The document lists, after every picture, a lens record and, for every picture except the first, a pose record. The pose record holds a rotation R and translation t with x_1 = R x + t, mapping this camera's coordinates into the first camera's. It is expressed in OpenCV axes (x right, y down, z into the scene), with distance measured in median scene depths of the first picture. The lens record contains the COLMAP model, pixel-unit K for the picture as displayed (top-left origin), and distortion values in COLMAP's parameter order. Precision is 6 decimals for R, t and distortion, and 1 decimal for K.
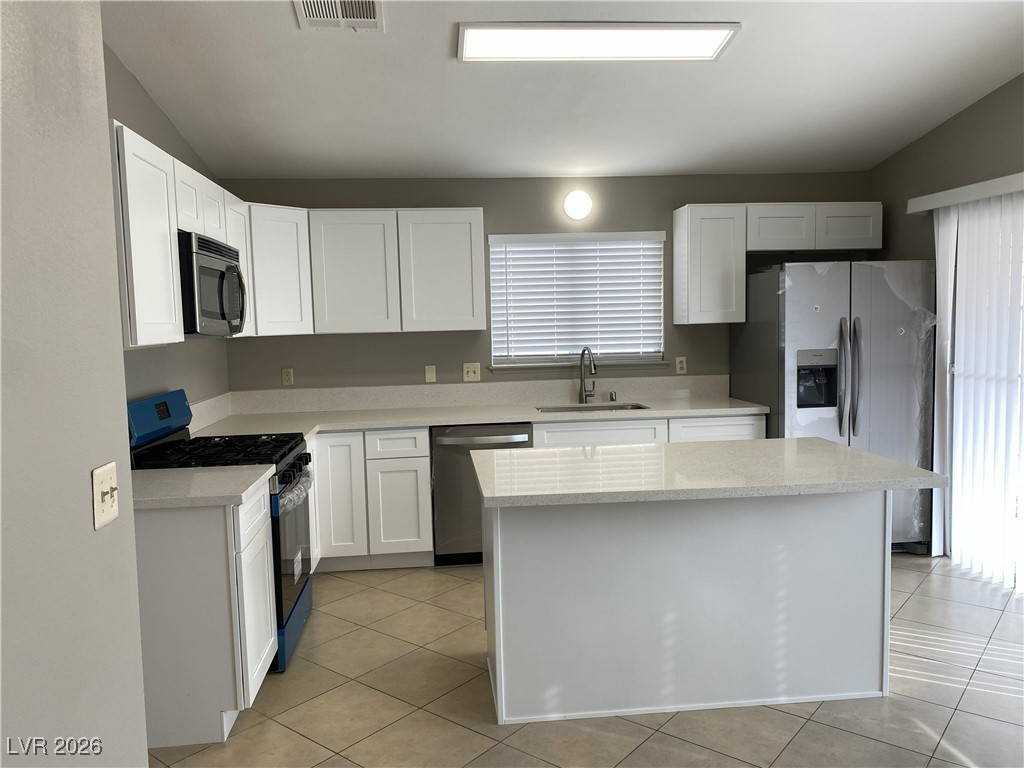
lens RADIAL K [[780.4, 0, 497.0], [0, 780.4, 386.7], [0, 0, 1]] dist [0.055800, -0.072185]
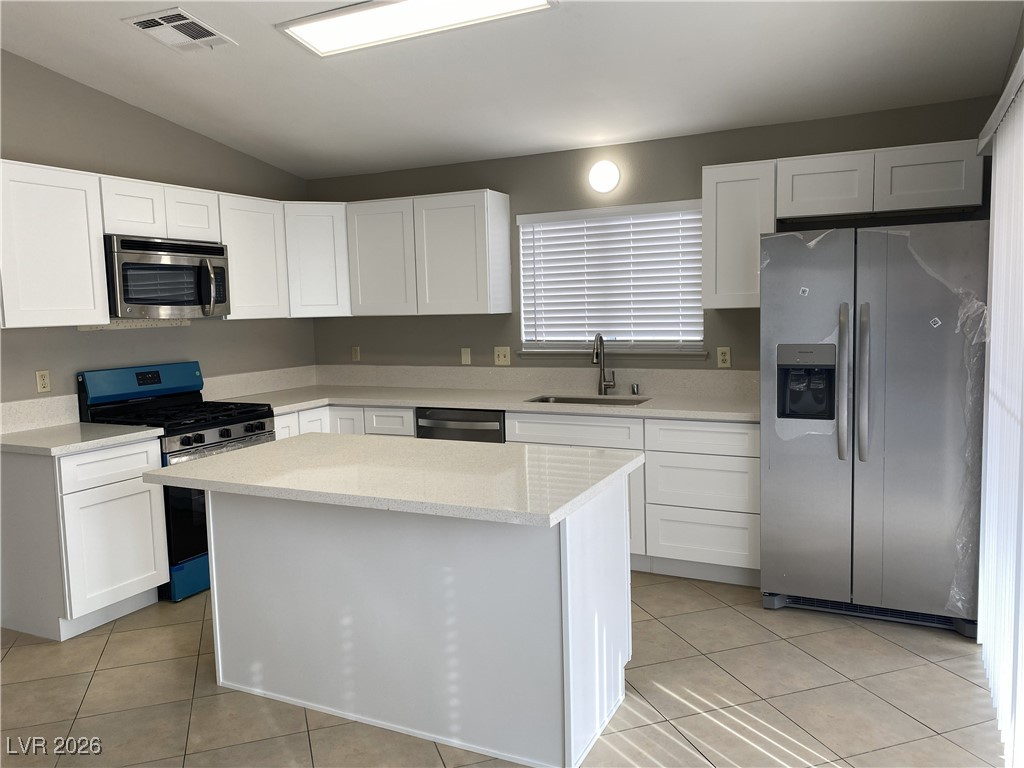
lens RADIAL K [[780.4, 0, 506.3], [0, 780.4, 376.3], [0, 0, 1]] dist [0.055800, -0.072185]
pose [[0.849024, 0.052228, -0.525767, 0.534917], [-0.041711, 0.998622, 0.031843, -0.026670], [0.526706, -0.005105, 0.850032, 0.177123]]
